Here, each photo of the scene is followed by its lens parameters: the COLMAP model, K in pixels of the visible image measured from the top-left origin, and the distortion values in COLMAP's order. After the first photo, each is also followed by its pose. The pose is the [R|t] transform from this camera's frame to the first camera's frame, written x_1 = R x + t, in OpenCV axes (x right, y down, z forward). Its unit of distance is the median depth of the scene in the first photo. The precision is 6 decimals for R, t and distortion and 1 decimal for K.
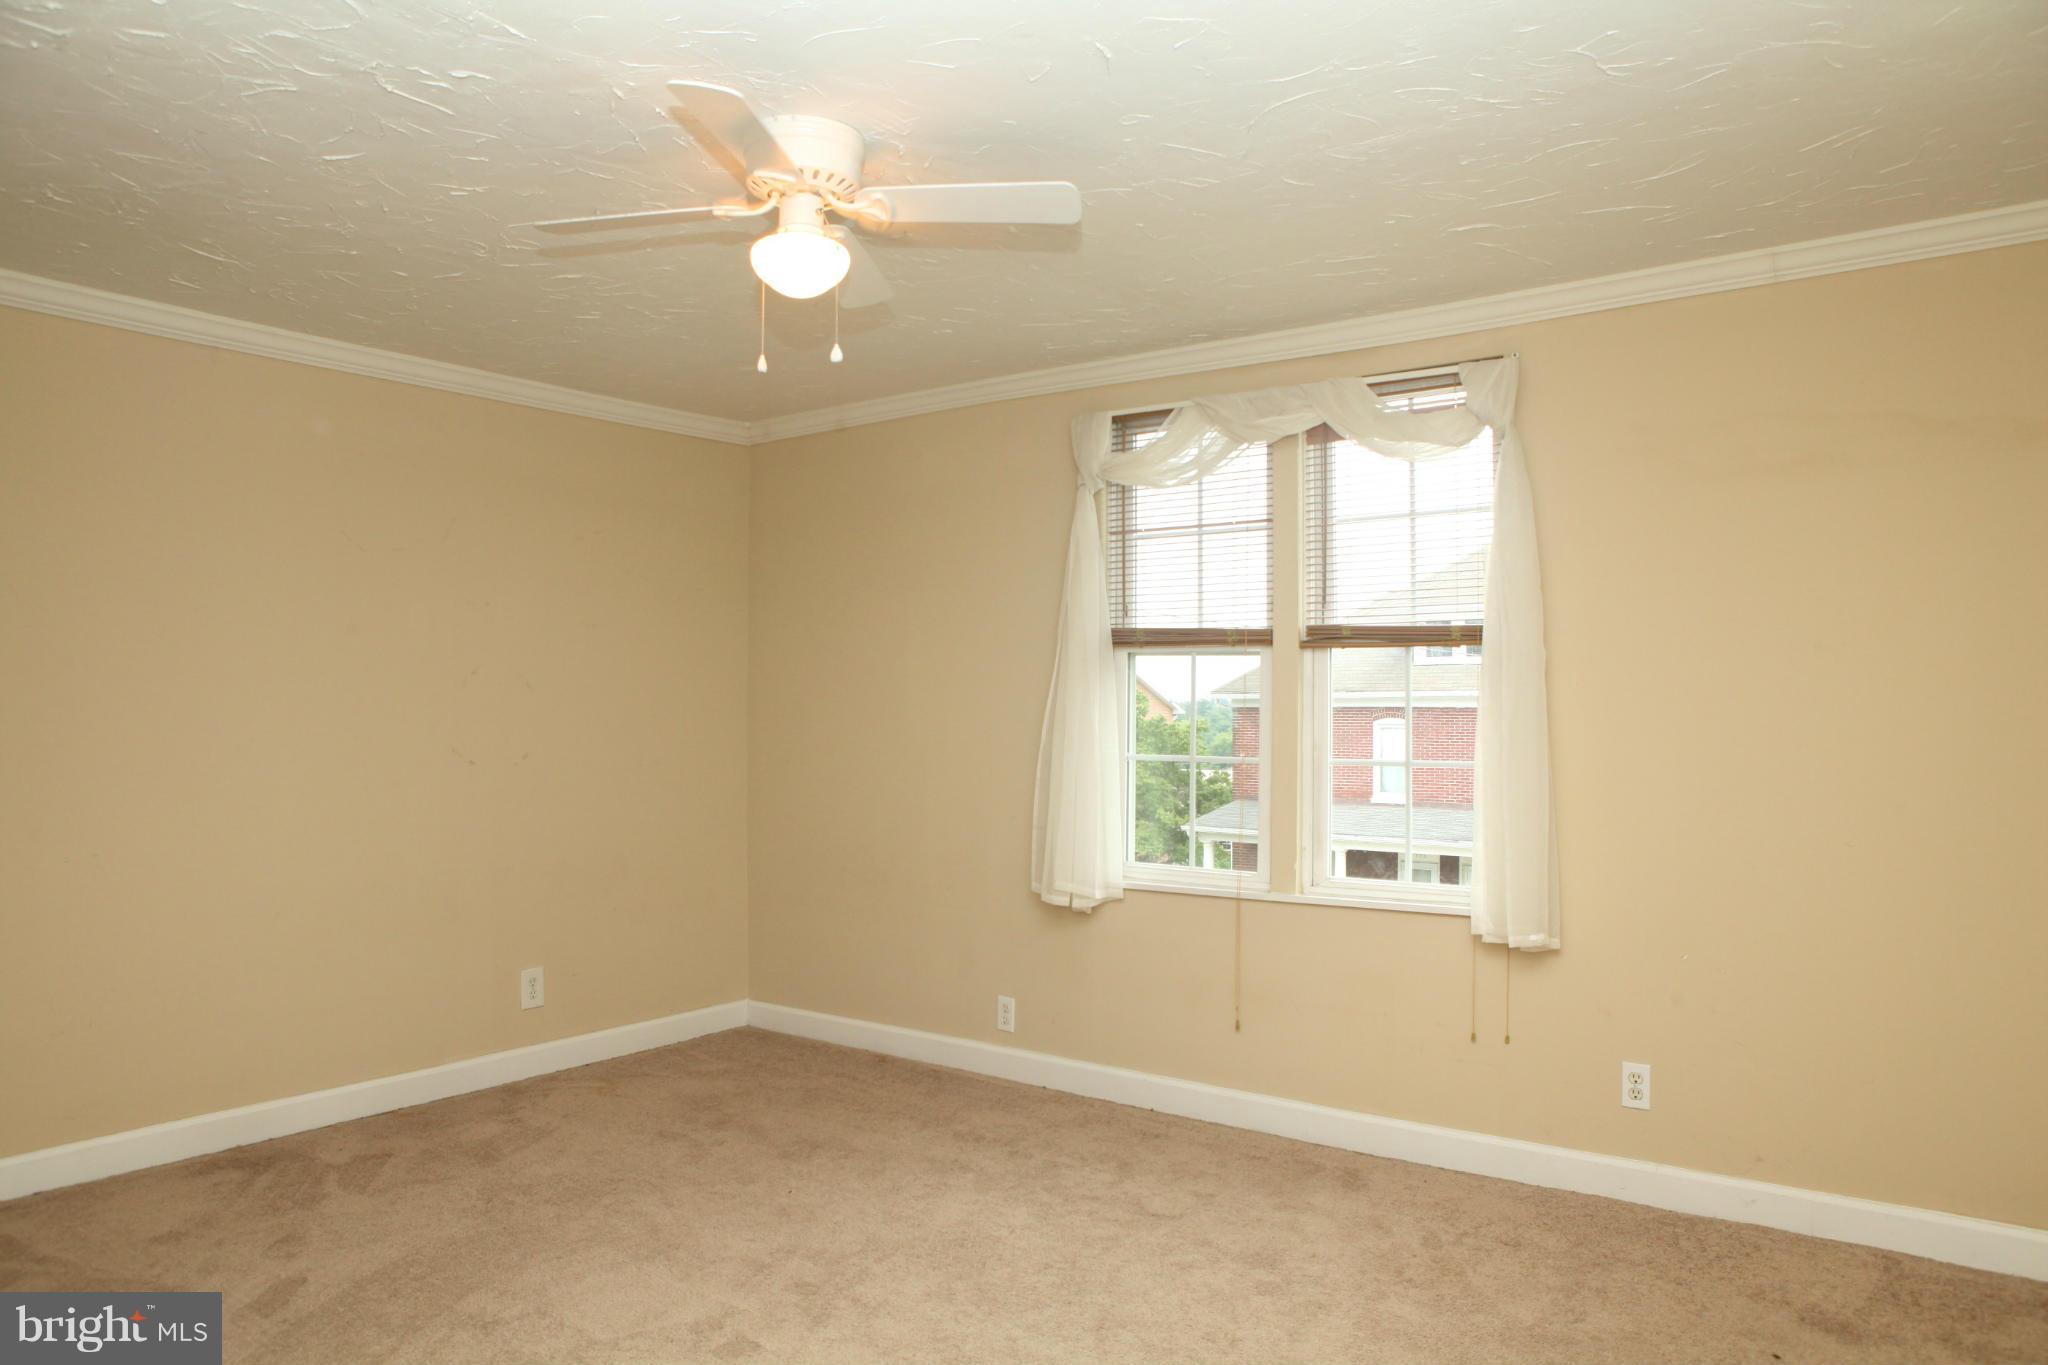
lens RADIAL K [[1393.0, 0, 1022.0], [0, 1393.0, 687.1], [0, 0, 1]] dist [-0.110451, 0.078670]
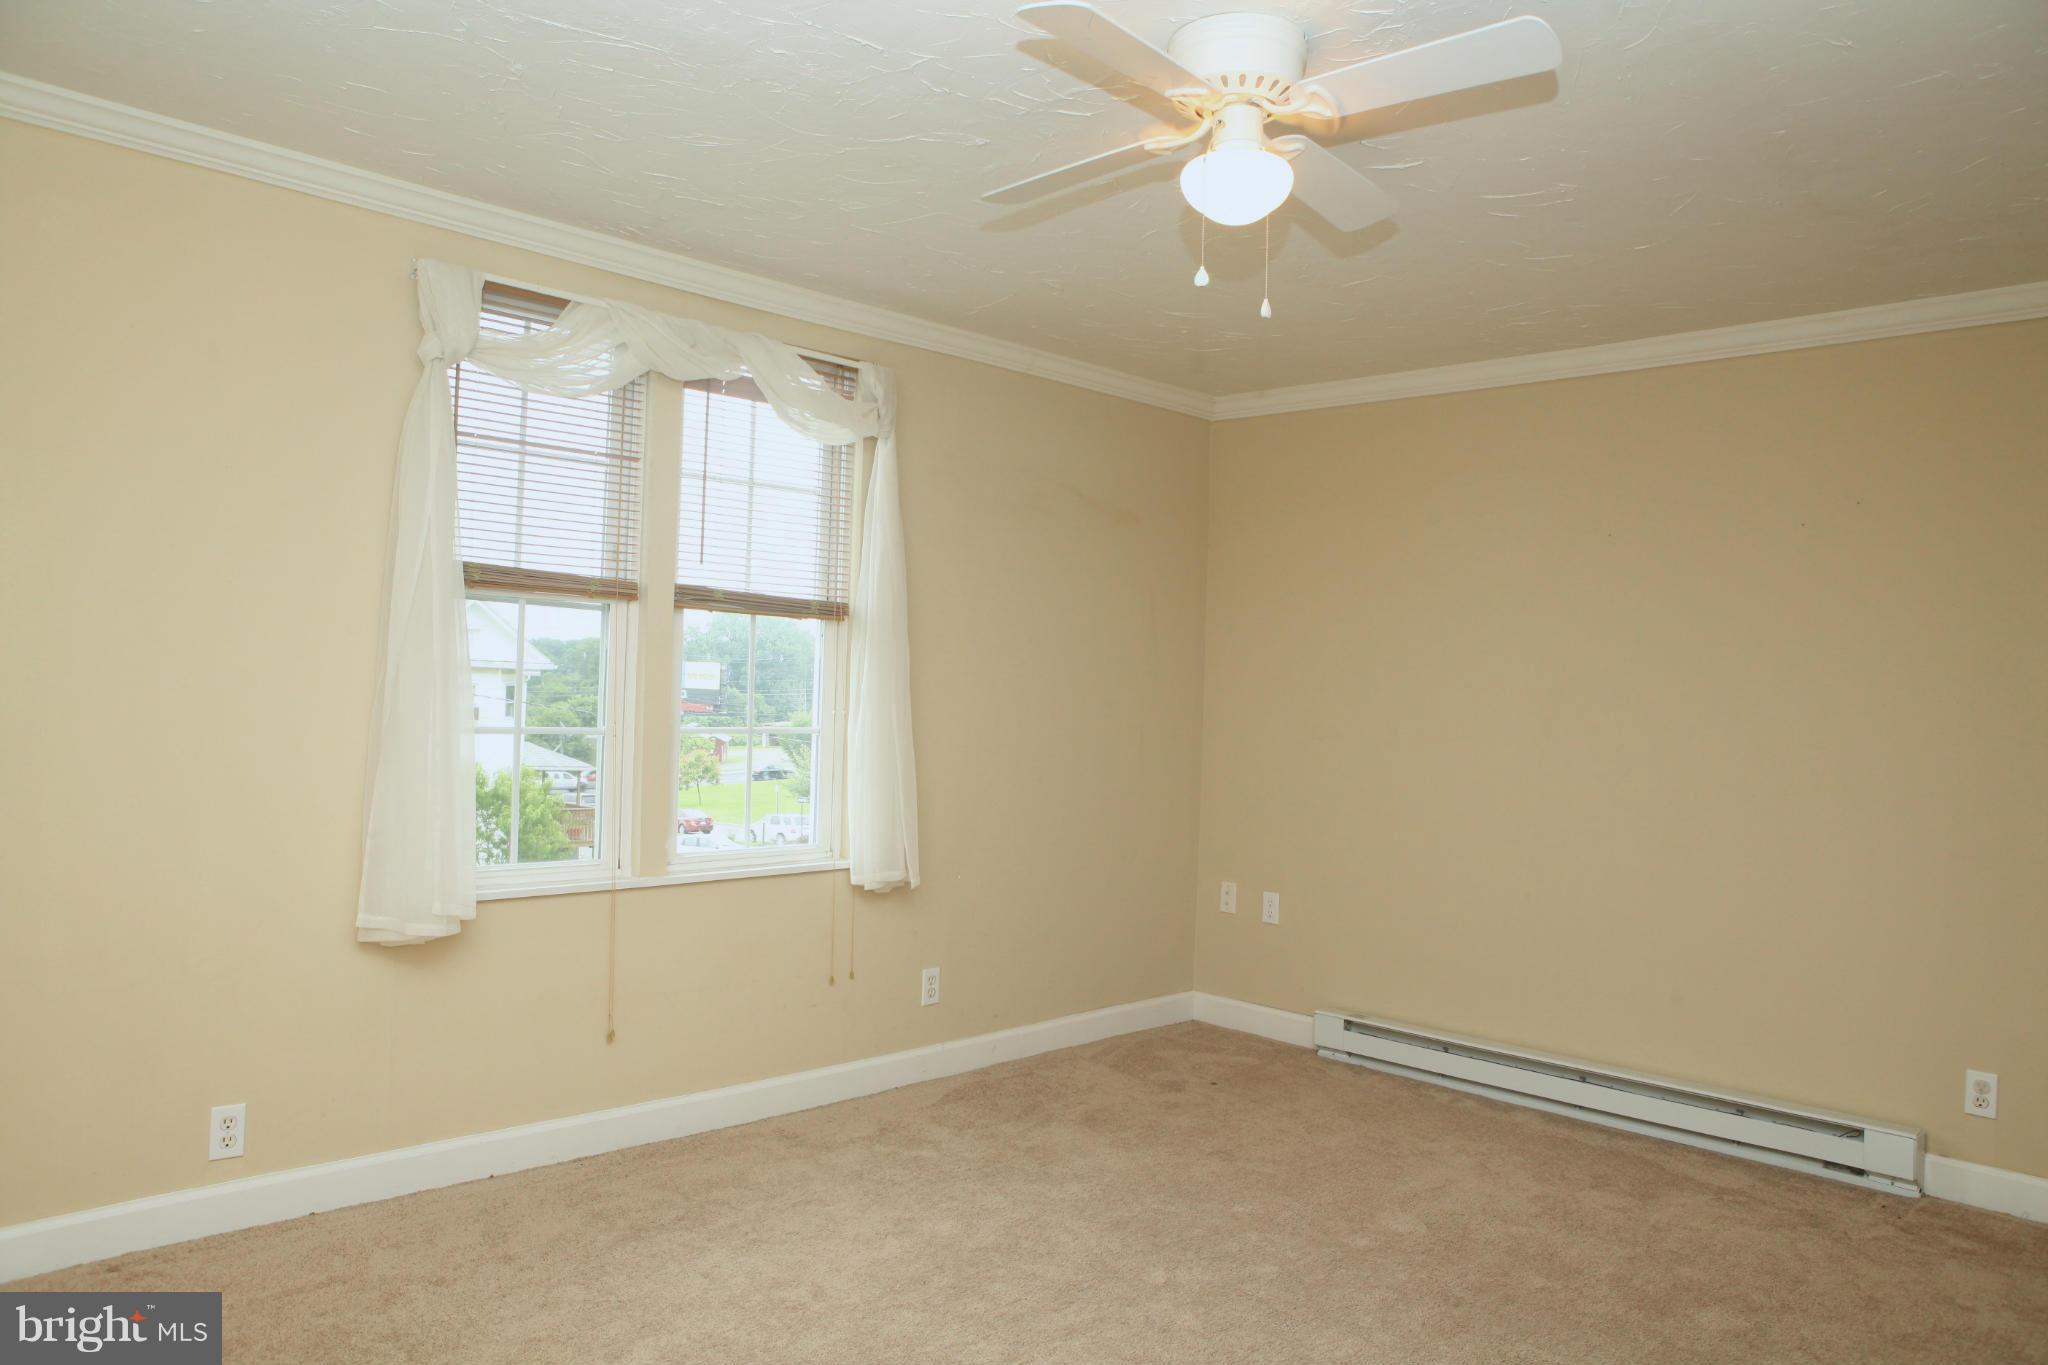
lens RADIAL K [[1456.6, 0, 1024.0], [0, 1456.6, 682.5], [0, 0, 1]] dist [-0.026659, 0.000655]
pose [[0.137916, -0.003508, 0.990438, -0.713575], [-0.059602, 0.998152, 0.011835, -0.004346], [-0.988649, -0.060664, 0.137452, 0.627245]]
